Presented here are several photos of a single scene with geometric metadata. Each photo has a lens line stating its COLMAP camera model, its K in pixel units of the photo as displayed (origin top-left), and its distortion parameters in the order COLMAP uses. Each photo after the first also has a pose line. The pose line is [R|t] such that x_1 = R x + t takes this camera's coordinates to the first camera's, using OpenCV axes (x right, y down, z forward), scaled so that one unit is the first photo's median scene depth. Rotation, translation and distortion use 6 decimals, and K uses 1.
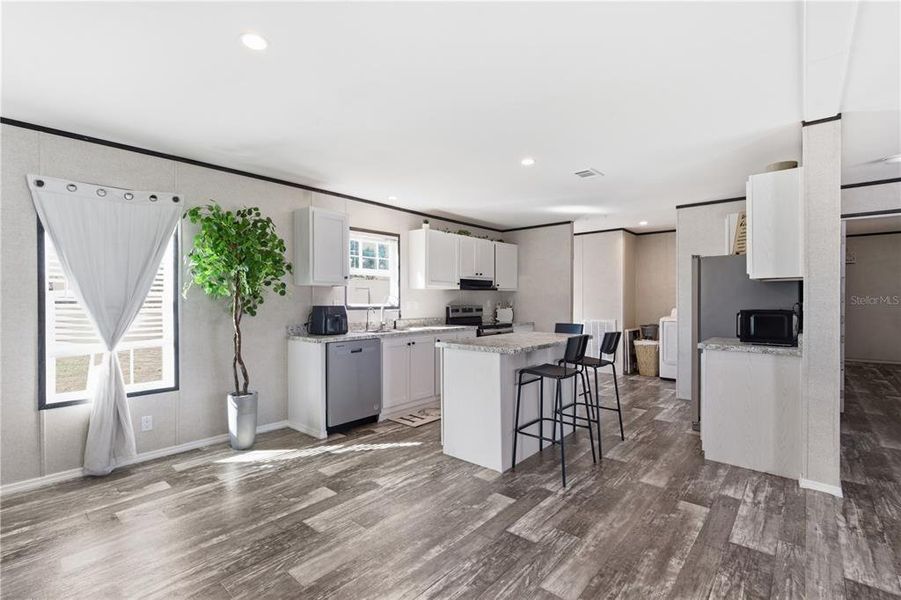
lens RADIAL K [[401.7, 0, 450.5], [0, 401.7, 300.0], [0, 0, 1]] dist [0.000501, -0.000367]
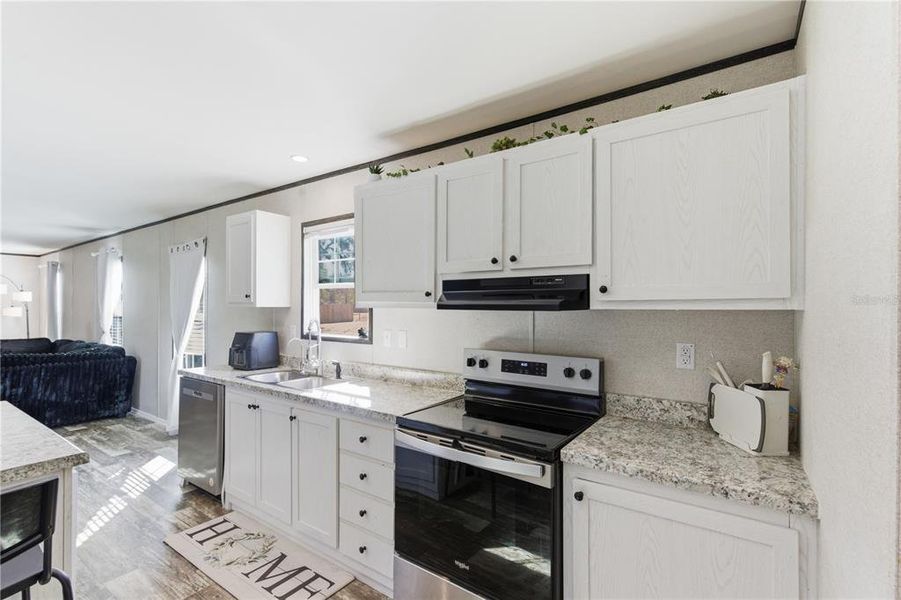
lens RADIAL K [[411.8, 0, 451.9], [0, 411.8, 303.5], [0, 0, 1]] dist [0.001171, -0.000431]
pose [[0.106862, -0.000279, -0.994274, 0.533135], [0.001579, 0.999999, -0.000111, -0.039881], [0.994273, -0.001558, 0.106862, 1.249337]]
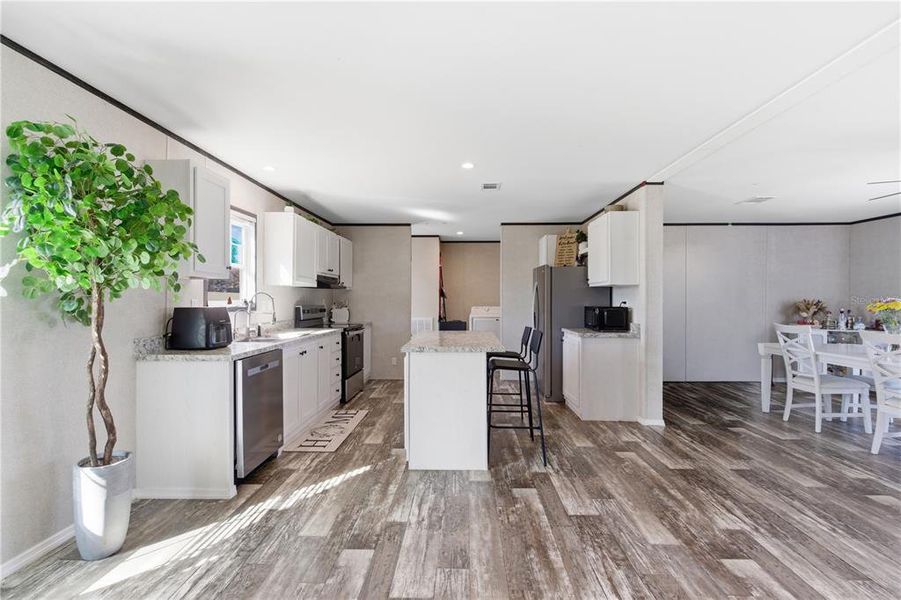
lens RADIAL K [[401.7, 0, 450.5], [0, 401.7, 300.0], [0, 0, 1]] dist [0.000501, -0.000367]
pose [[0.773424, 0.002801, 0.633883, -0.392024], [-0.003962, 0.999992, 0.000416, 0.000350], [-0.633876, -0.002833, 0.773429, 0.185525]]
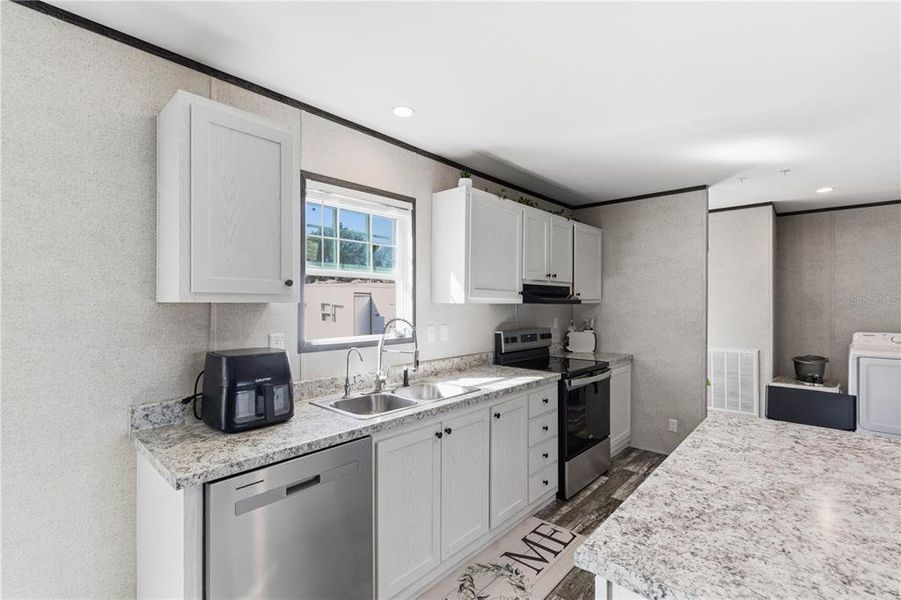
lens RADIAL K [[411.8, 0, 451.9], [0, 411.8, 303.5], [0, 0, 1]] dist [0.001171, -0.000431]
pose [[0.999899, 0.004641, -0.013446, -0.085143], [-0.004589, 0.999982, 0.003880, -0.035678], [0.013464, -0.003818, 0.999902, 0.561993]]
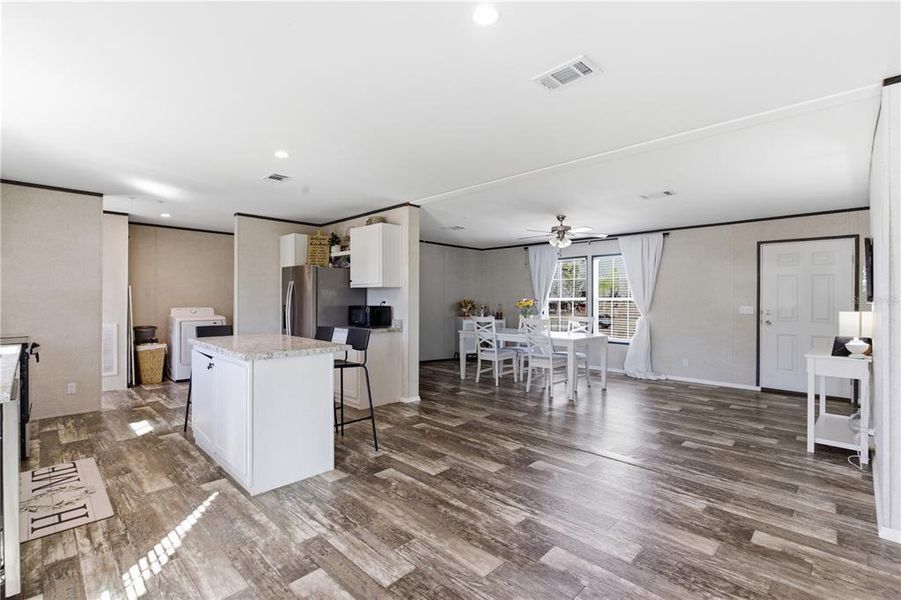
lens RADIAL K [[407.3, 0, 449.3], [0, 407.3, 301.1], [0, 0, 1]] dist [0.000186, -0.000268]
pose [[0.062179, -0.000774, 0.998065, -0.592132], [-0.004715, 0.999988, 0.001070, 0.000296], [-0.998054, -0.004773, 0.062174, 0.432135]]
